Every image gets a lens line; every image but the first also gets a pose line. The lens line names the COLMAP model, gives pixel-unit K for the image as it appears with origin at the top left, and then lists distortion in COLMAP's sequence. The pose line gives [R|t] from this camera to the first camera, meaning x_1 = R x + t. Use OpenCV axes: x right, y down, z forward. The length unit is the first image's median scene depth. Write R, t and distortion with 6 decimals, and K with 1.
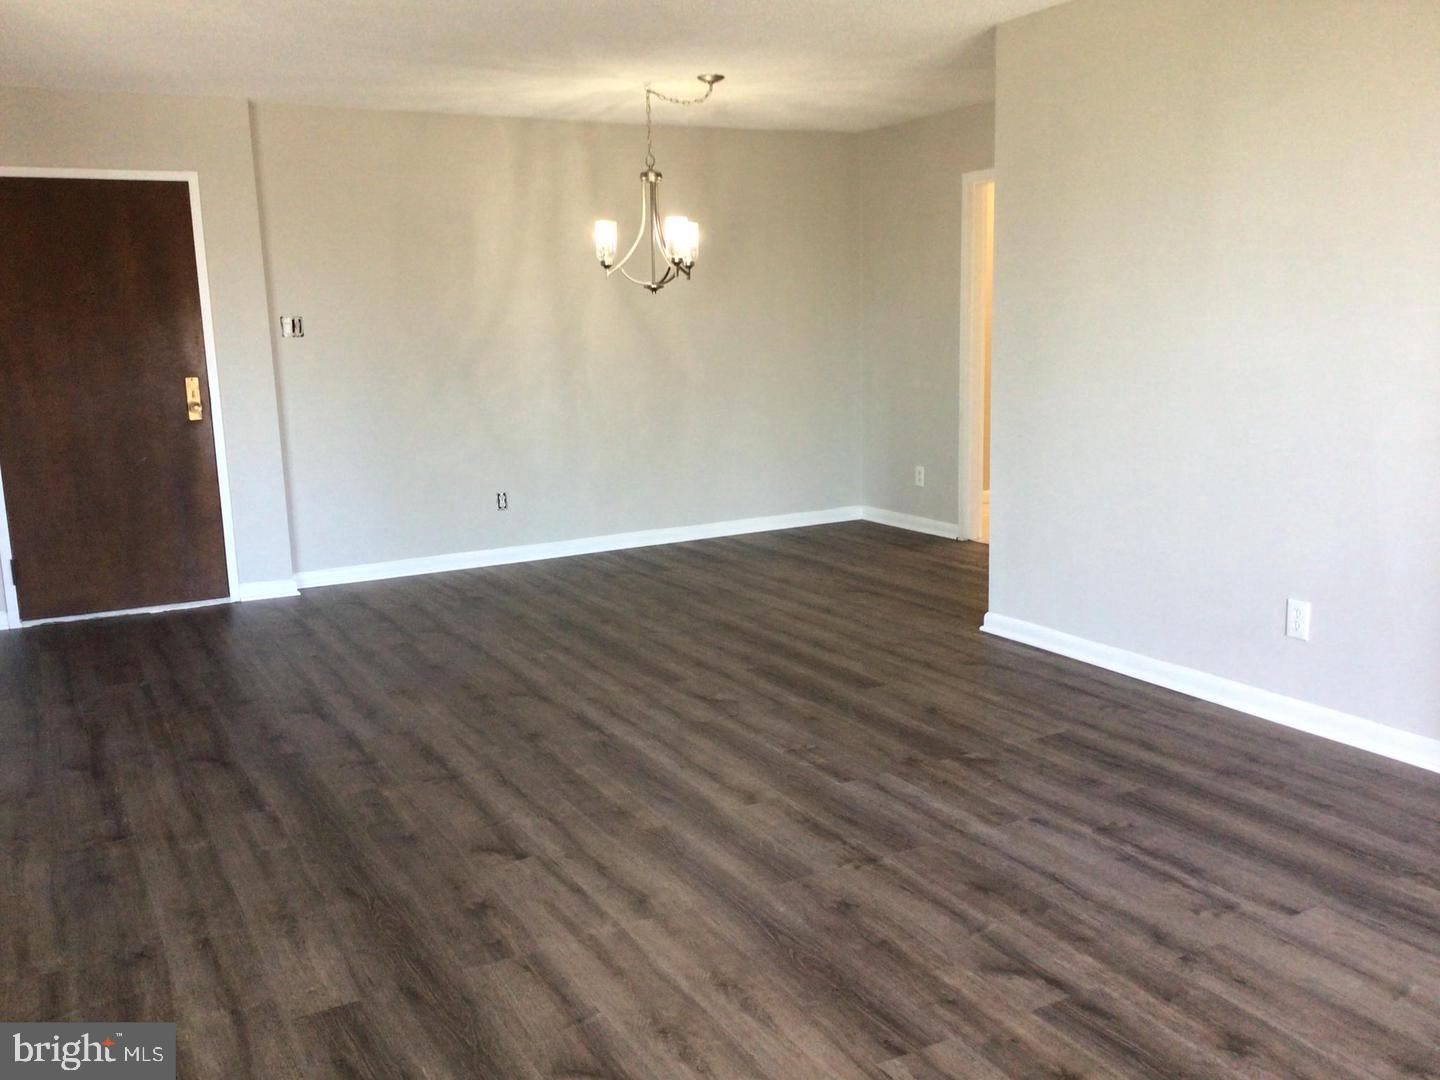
lens RADIAL K [[1310.0, 0, 719.6], [0, 1310.0, 546.7], [0, 0, 1]] dist [0.088580, -0.148441]
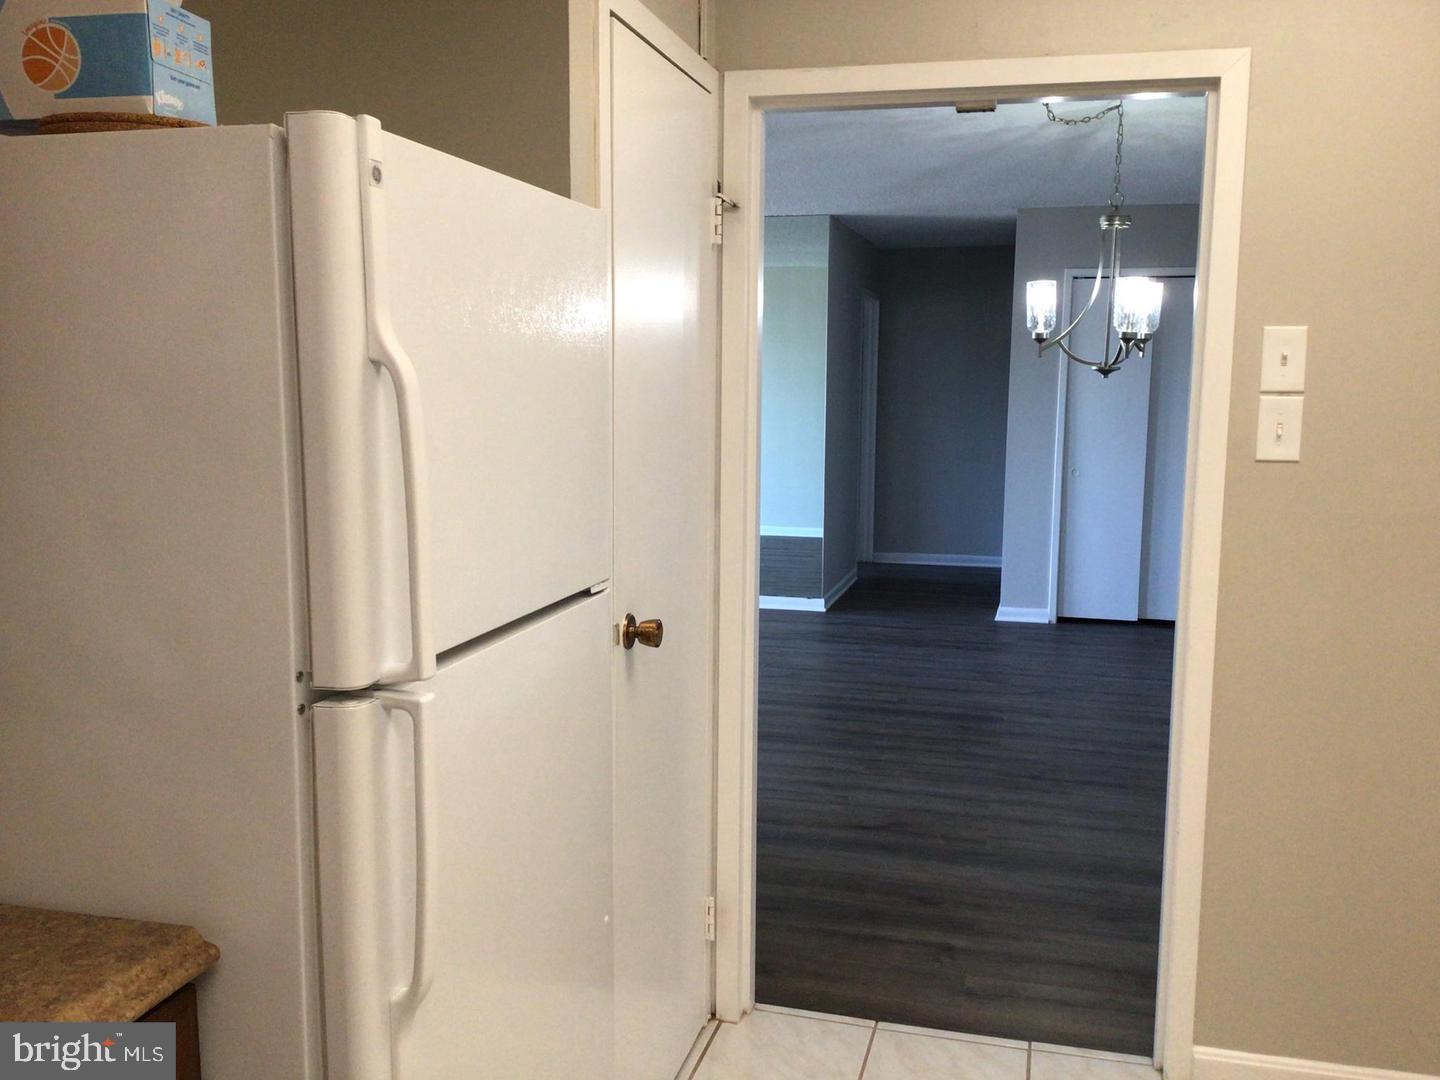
lens RADIAL K [[1310.0, 0, 719.6], [0, 1310.0, 546.7], [0, 0, 1]] dist [0.088580, -0.148441]
pose [[-0.675318, 0.117683, -0.728077, 0.808194], [-0.126590, 0.954041, 0.271624, -0.344191], [0.726581, 0.275600, -0.629384, 1.682667]]
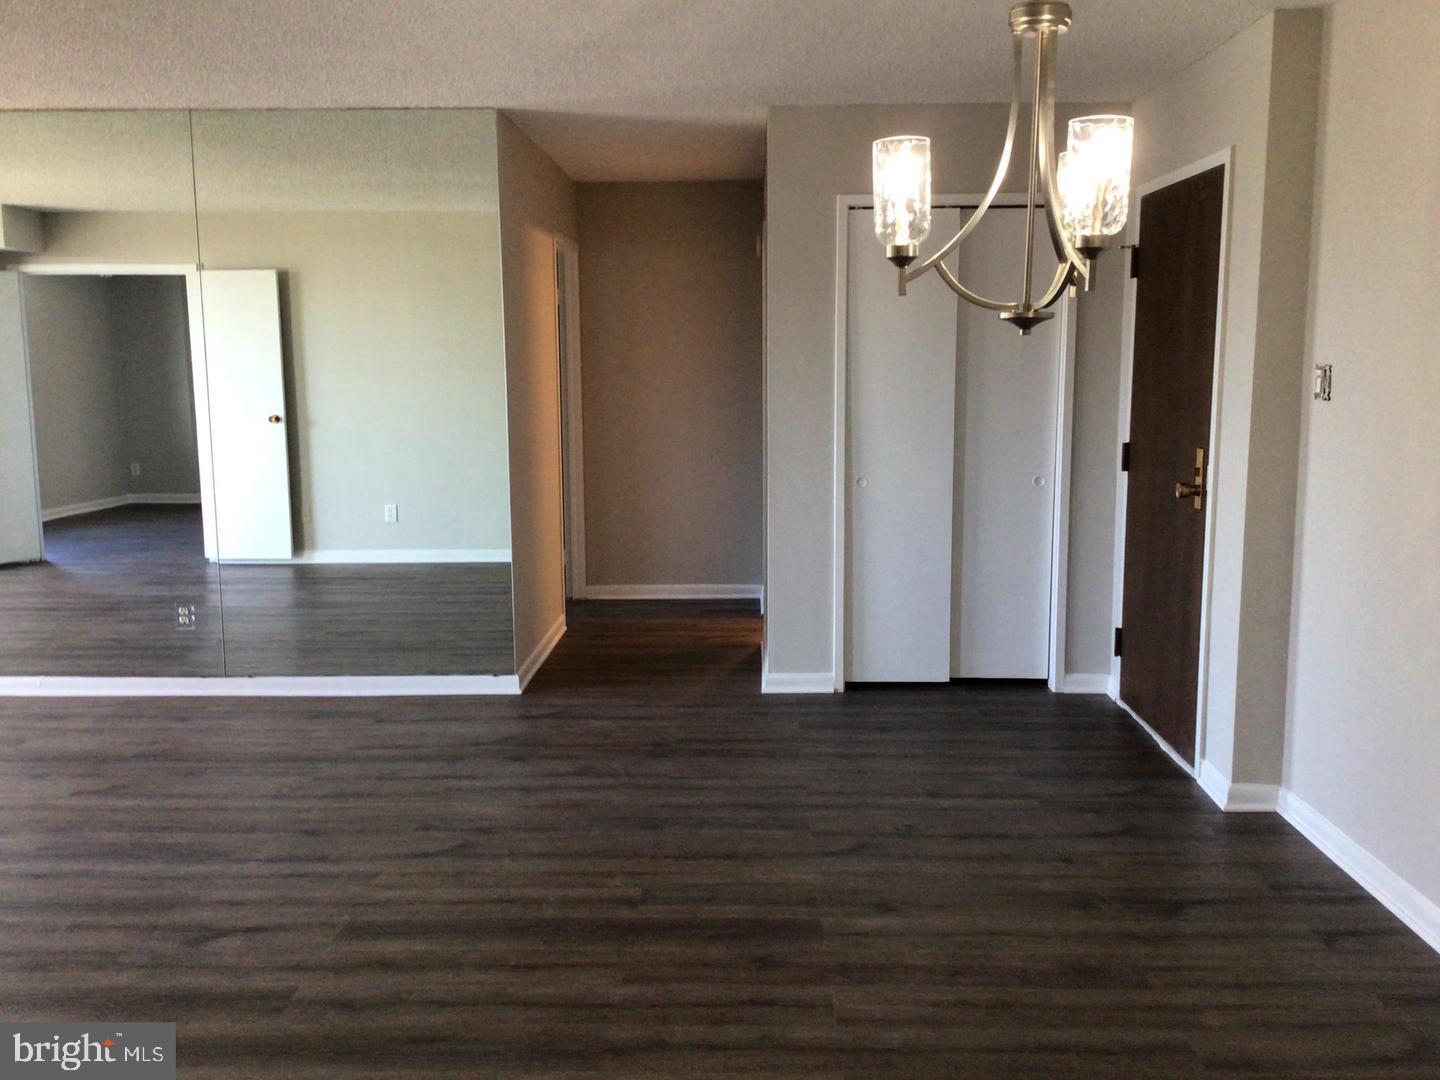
lens RADIAL K [[1310.0, 0, 719.6], [0, 1310.0, 546.7], [0, 0, 1]] dist [0.088580, -0.148441]
pose [[-0.494835, 0.153188, -0.855378, 0.405090], [-0.140577, 0.957263, 0.252758, -0.270881], [0.857541, 0.245320, -0.452153, 1.400714]]
